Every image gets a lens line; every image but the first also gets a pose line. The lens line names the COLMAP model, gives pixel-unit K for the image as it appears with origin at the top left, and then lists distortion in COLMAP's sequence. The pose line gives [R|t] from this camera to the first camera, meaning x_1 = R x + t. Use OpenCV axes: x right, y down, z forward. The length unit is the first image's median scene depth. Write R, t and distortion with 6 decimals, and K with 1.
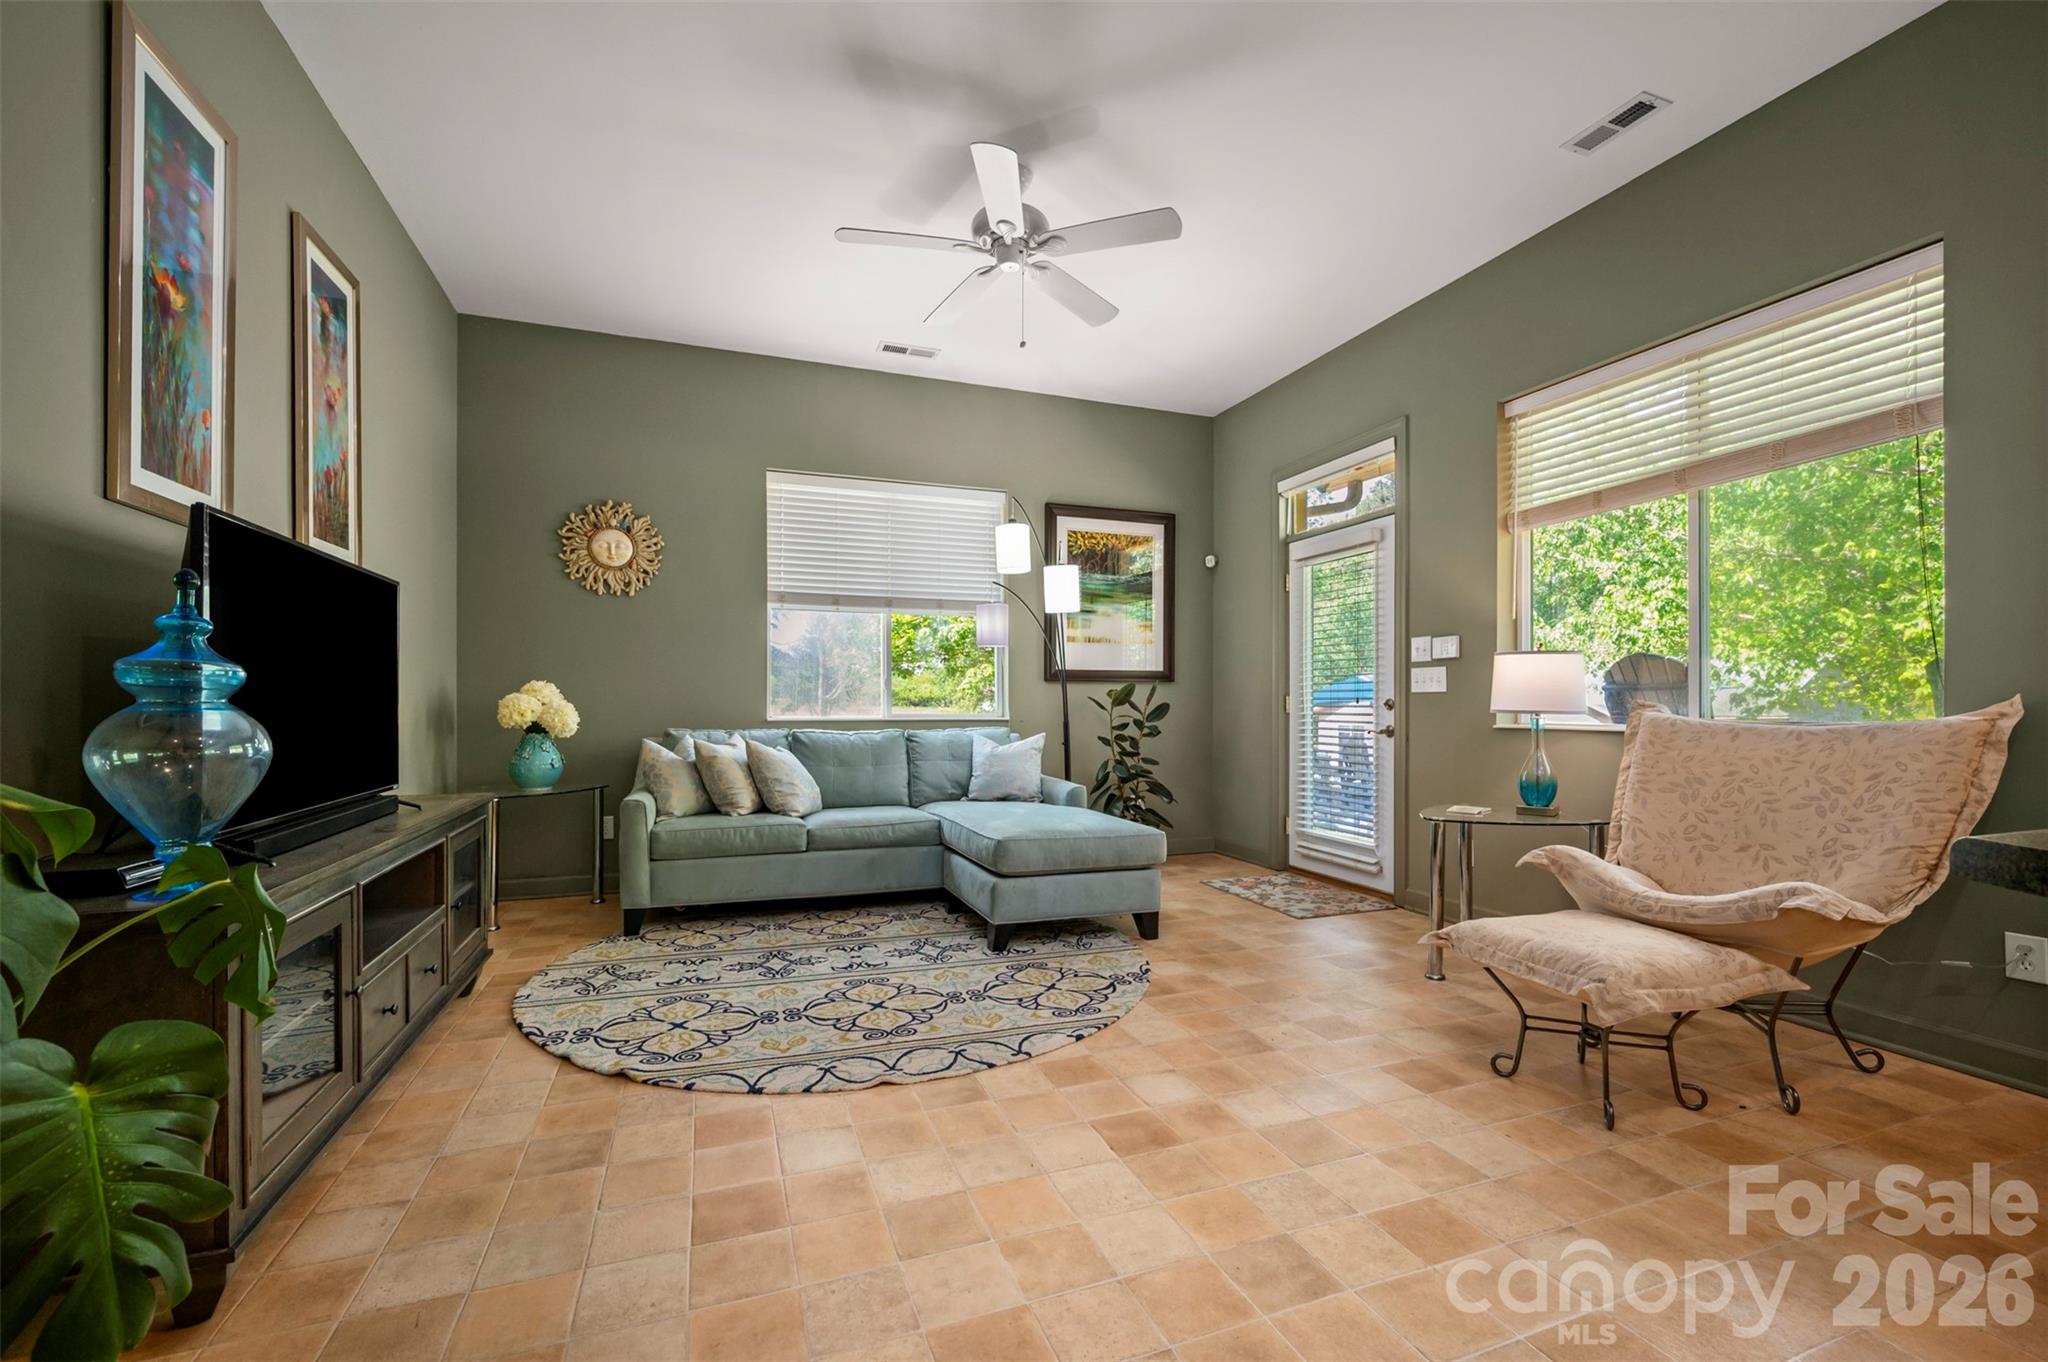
lens RADIAL K [[850.0, 0, 1027.0], [0, 850.0, 703.5], [0, 0, 1]] dist [-0.001535, 0.000277]
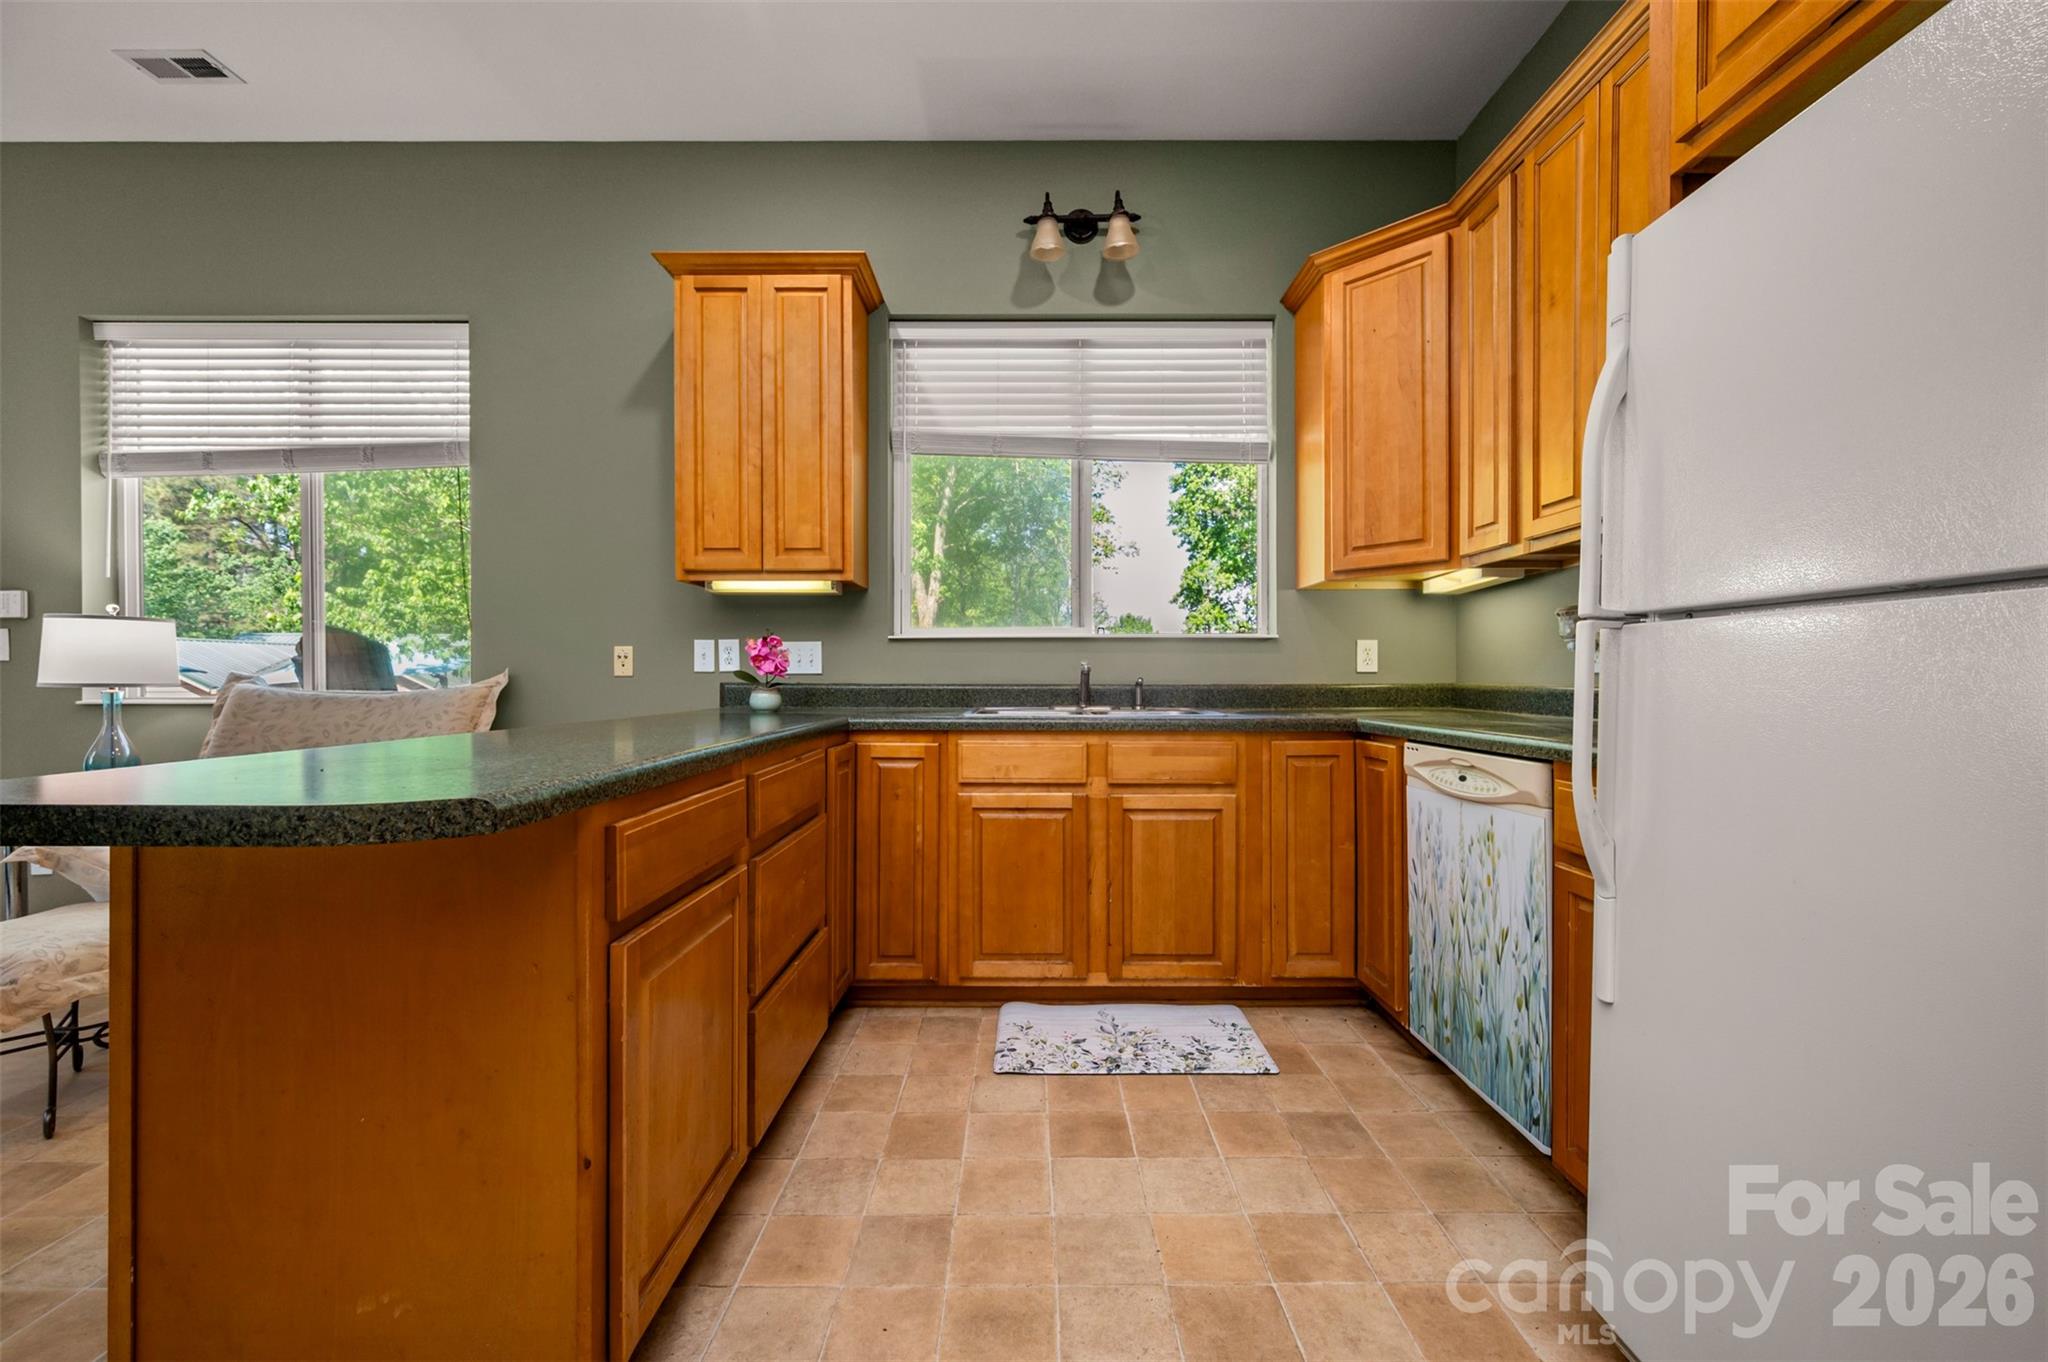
lens RADIAL K [[814.4, 0, 1024.6], [0, 814.4, 683.8], [0, 0, 1]] dist [0.002000, -0.000293]
pose [[0.350487, -0.010550, 0.936508, 0.153288], [0.002147, 0.999943, 0.010461, 0.001810], [-0.936565, -0.001655, 0.350489, -0.198208]]
